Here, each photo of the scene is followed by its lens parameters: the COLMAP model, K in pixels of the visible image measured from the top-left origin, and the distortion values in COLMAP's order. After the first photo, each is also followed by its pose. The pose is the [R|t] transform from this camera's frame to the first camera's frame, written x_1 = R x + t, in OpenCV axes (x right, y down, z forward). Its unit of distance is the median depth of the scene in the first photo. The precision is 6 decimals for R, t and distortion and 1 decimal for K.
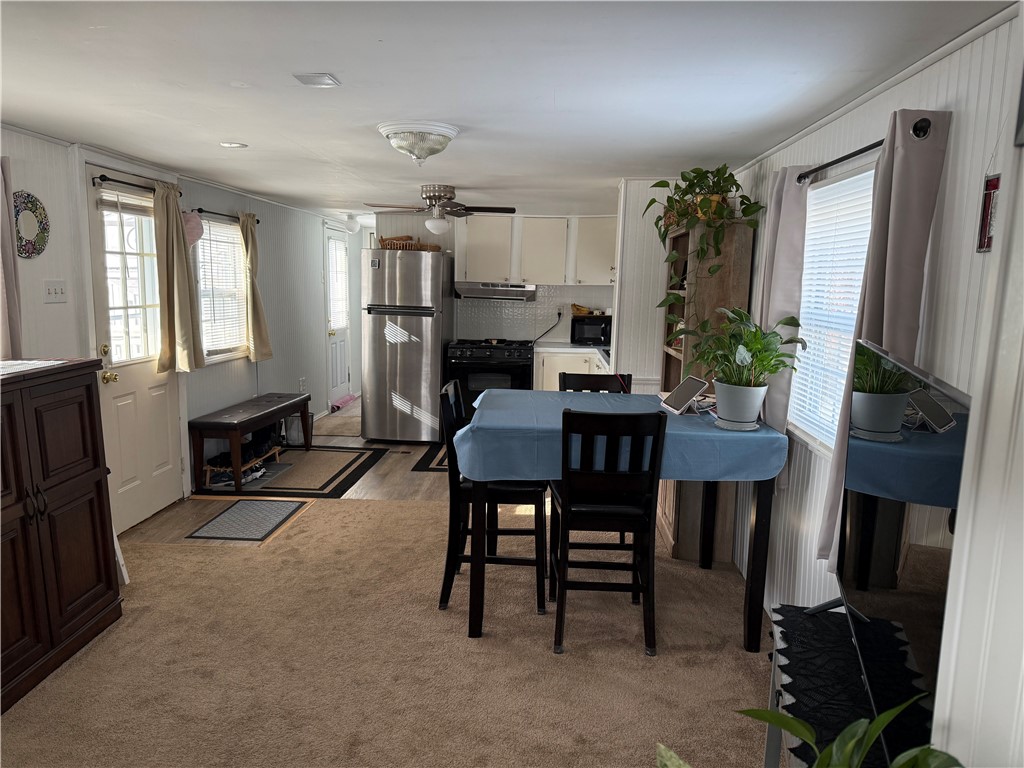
lens RADIAL K [[706.9, 0, 517.3], [0, 706.9, 383.2], [0, 0, 1]] dist [0.090989, -0.142038]
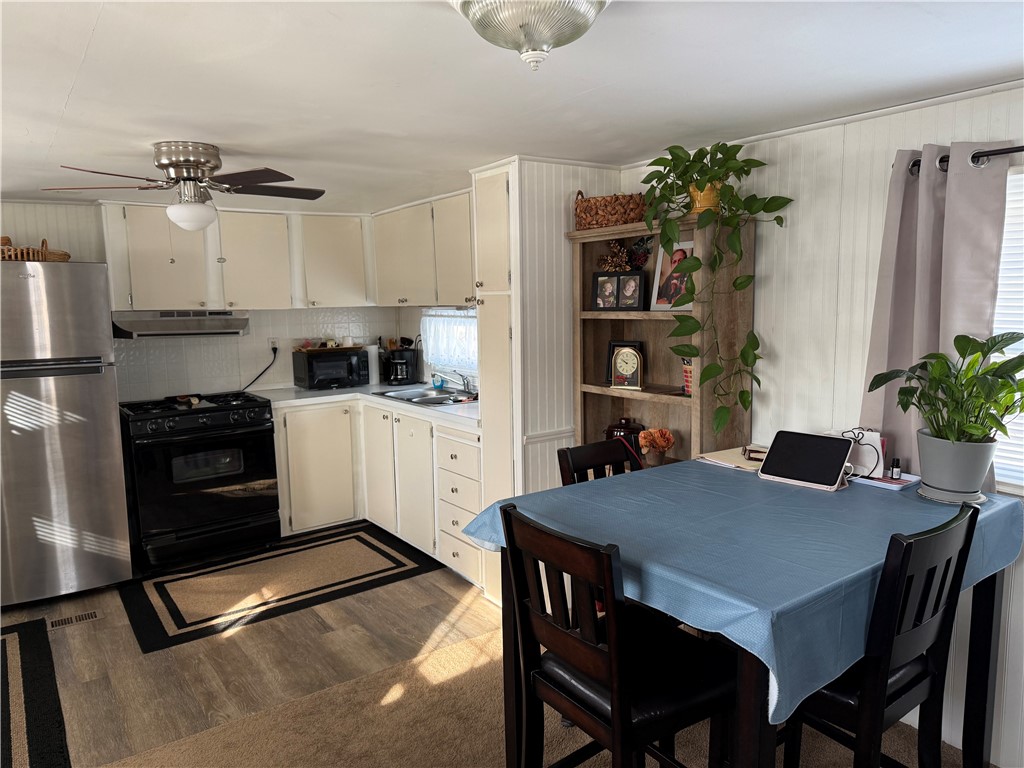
lens RADIAL K [[706.9, 0, 517.3], [0, 706.9, 383.2], [0, 0, 1]] dist [0.090989, -0.142038]
pose [[0.780547, -0.112057, 0.614971, -0.276766], [0.122936, 0.992106, 0.024741, -0.074317], [-0.612889, 0.056291, 0.788161, 0.411694]]
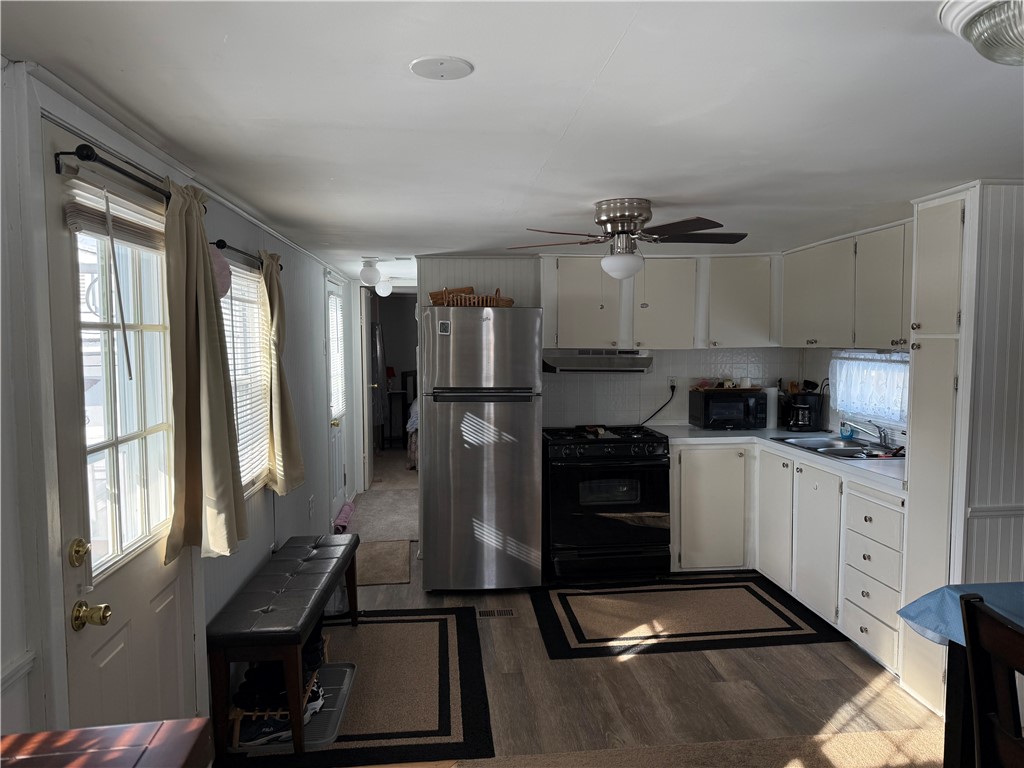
lens RADIAL K [[706.9, 0, 517.3], [0, 706.9, 383.2], [0, 0, 1]] dist [0.090989, -0.142038]
pose [[0.987819, -0.038074, 0.150880, -0.300552], [0.049201, 0.996282, -0.070716, -0.082898], [-0.147627, 0.077278, 0.986019, 0.424358]]
